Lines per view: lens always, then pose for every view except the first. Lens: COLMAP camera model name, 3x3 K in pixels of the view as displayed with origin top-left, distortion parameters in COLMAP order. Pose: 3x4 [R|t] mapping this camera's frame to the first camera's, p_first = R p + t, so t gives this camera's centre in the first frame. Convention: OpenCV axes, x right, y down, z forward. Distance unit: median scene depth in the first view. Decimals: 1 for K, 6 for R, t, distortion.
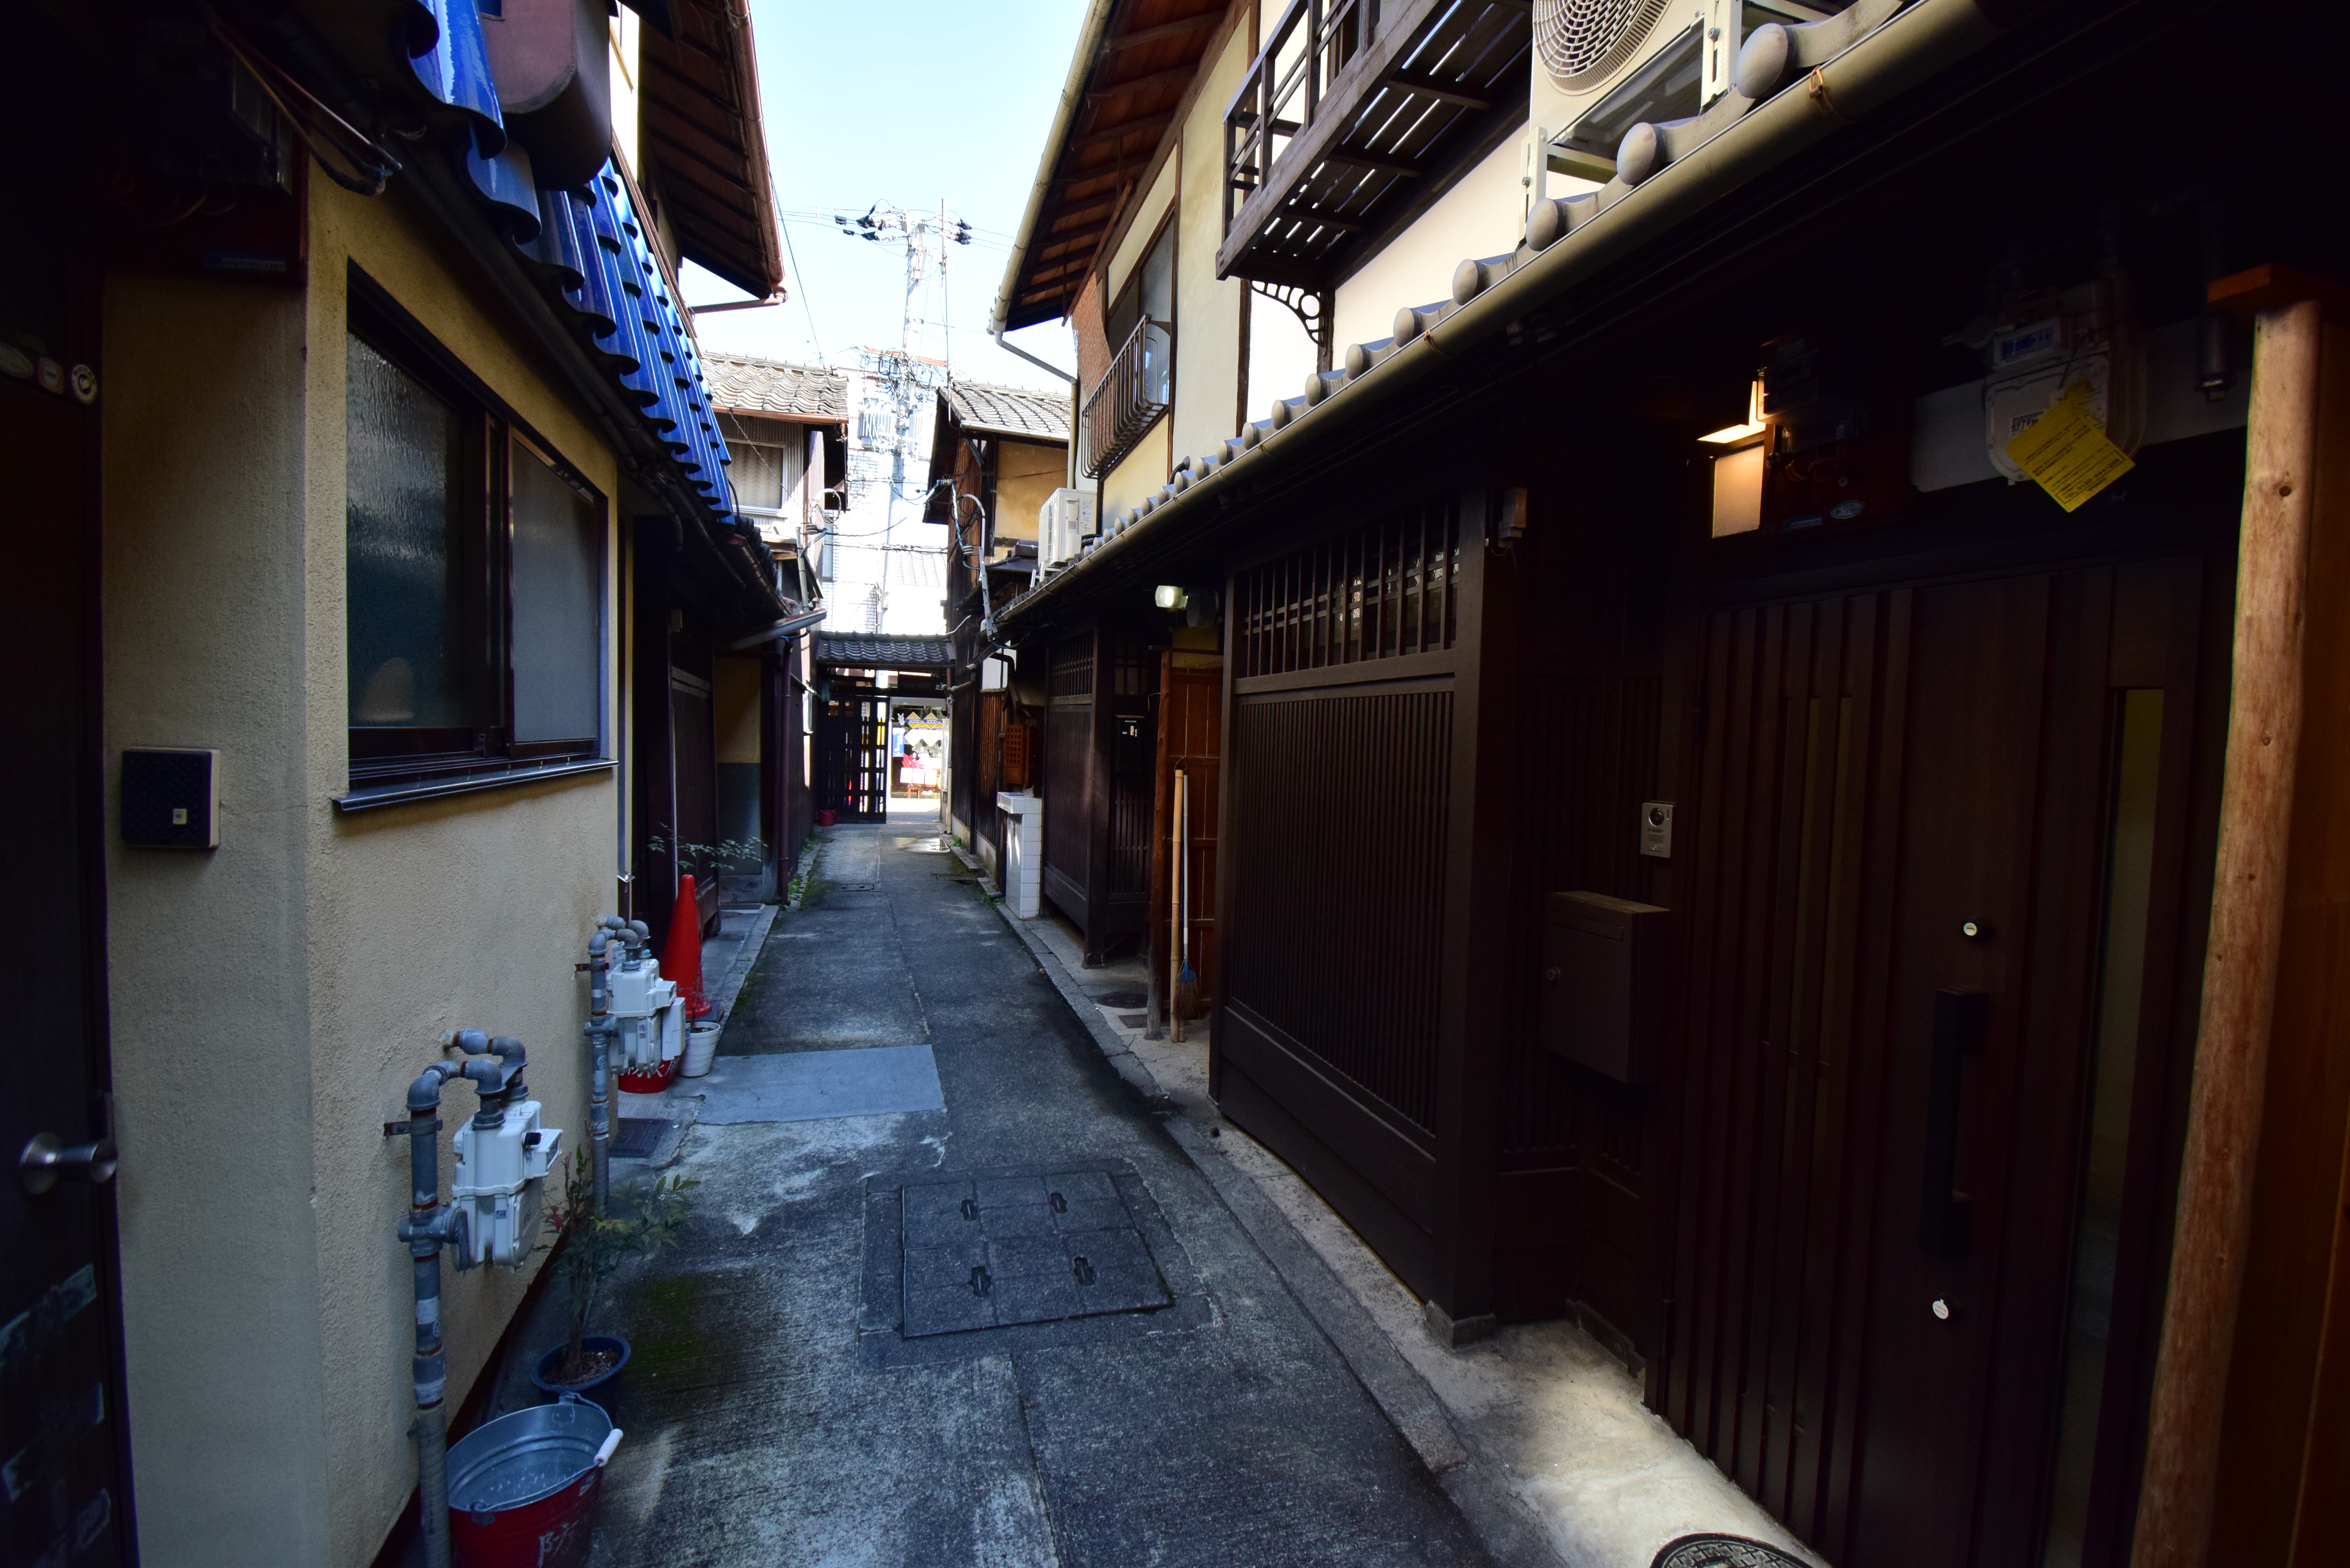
lens RADIAL K [[1044.2, 0, 1185.5], [0, 1044.2, 788.7], [0, 0, 1]] dist [0.009706, -0.021697]
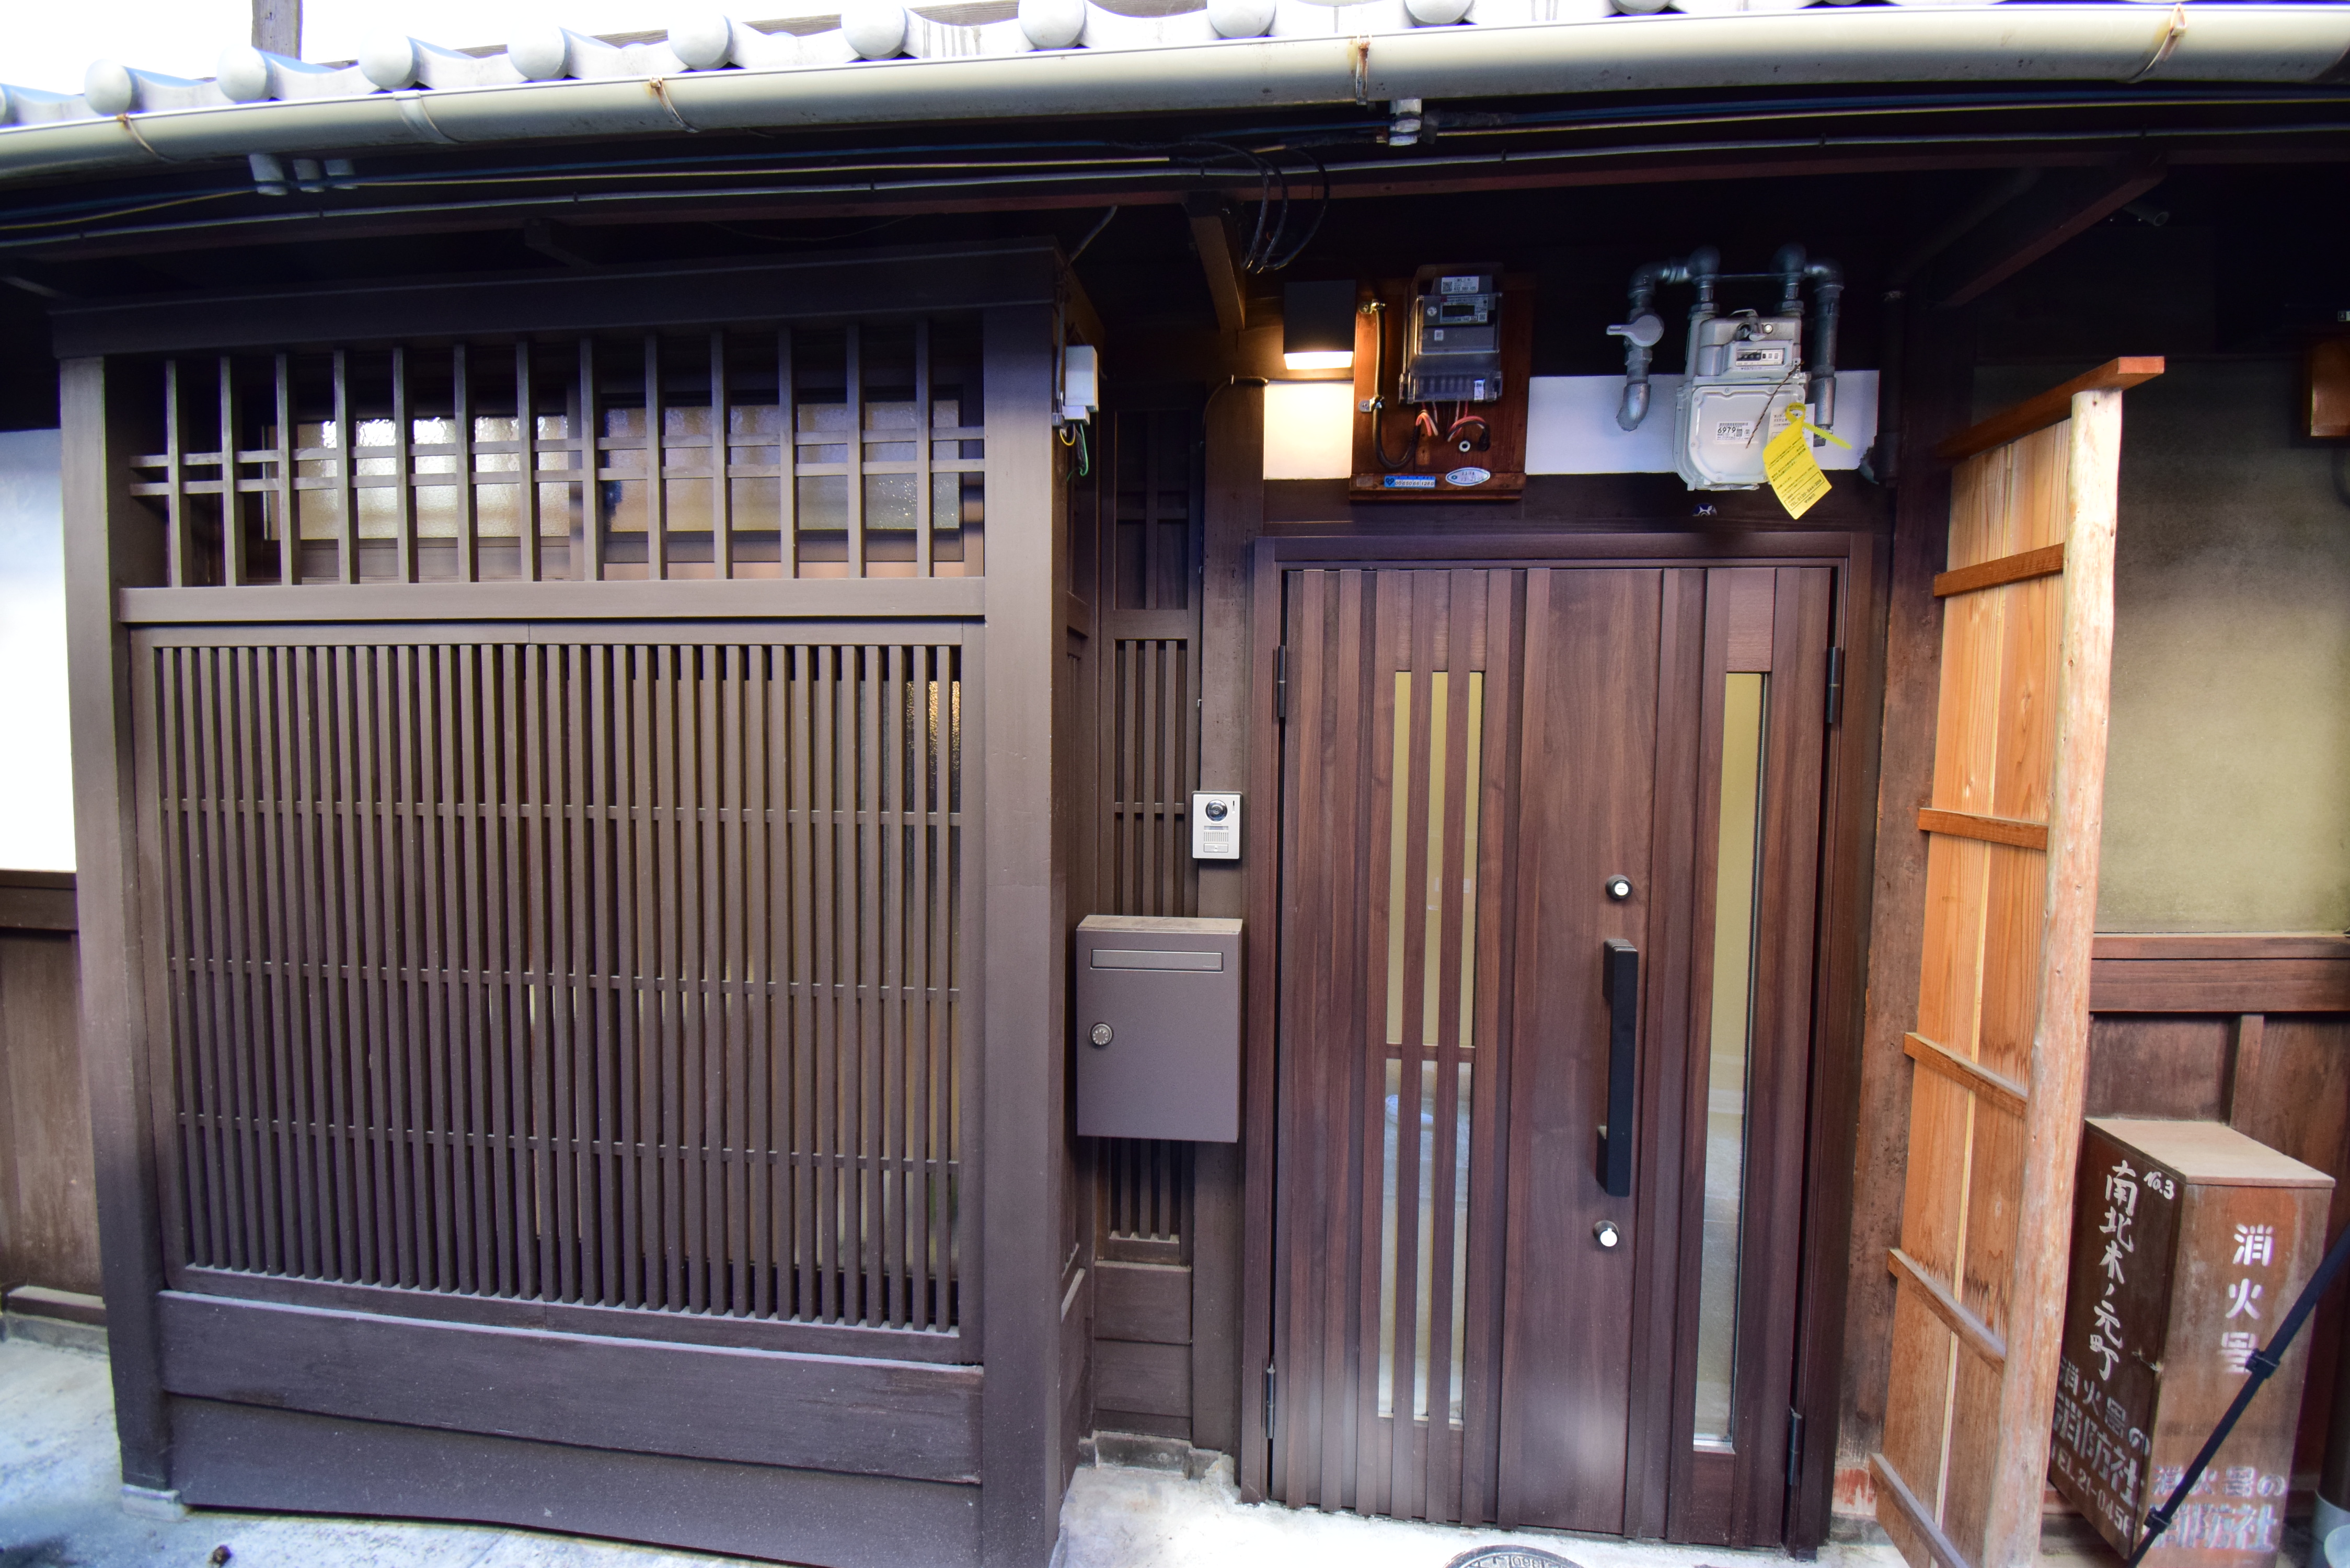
lens RADIAL K [[972.9, 0, 1175.0], [0, 972.9, 784.0], [0, 0, 1]] dist [-0.028995, -0.000023]
pose [[0.406554, -0.066450, 0.911207, -0.249033], [0.045413, 0.997588, 0.052488, -0.034811], [-0.912498, 0.020041, 0.408591, 0.711817]]
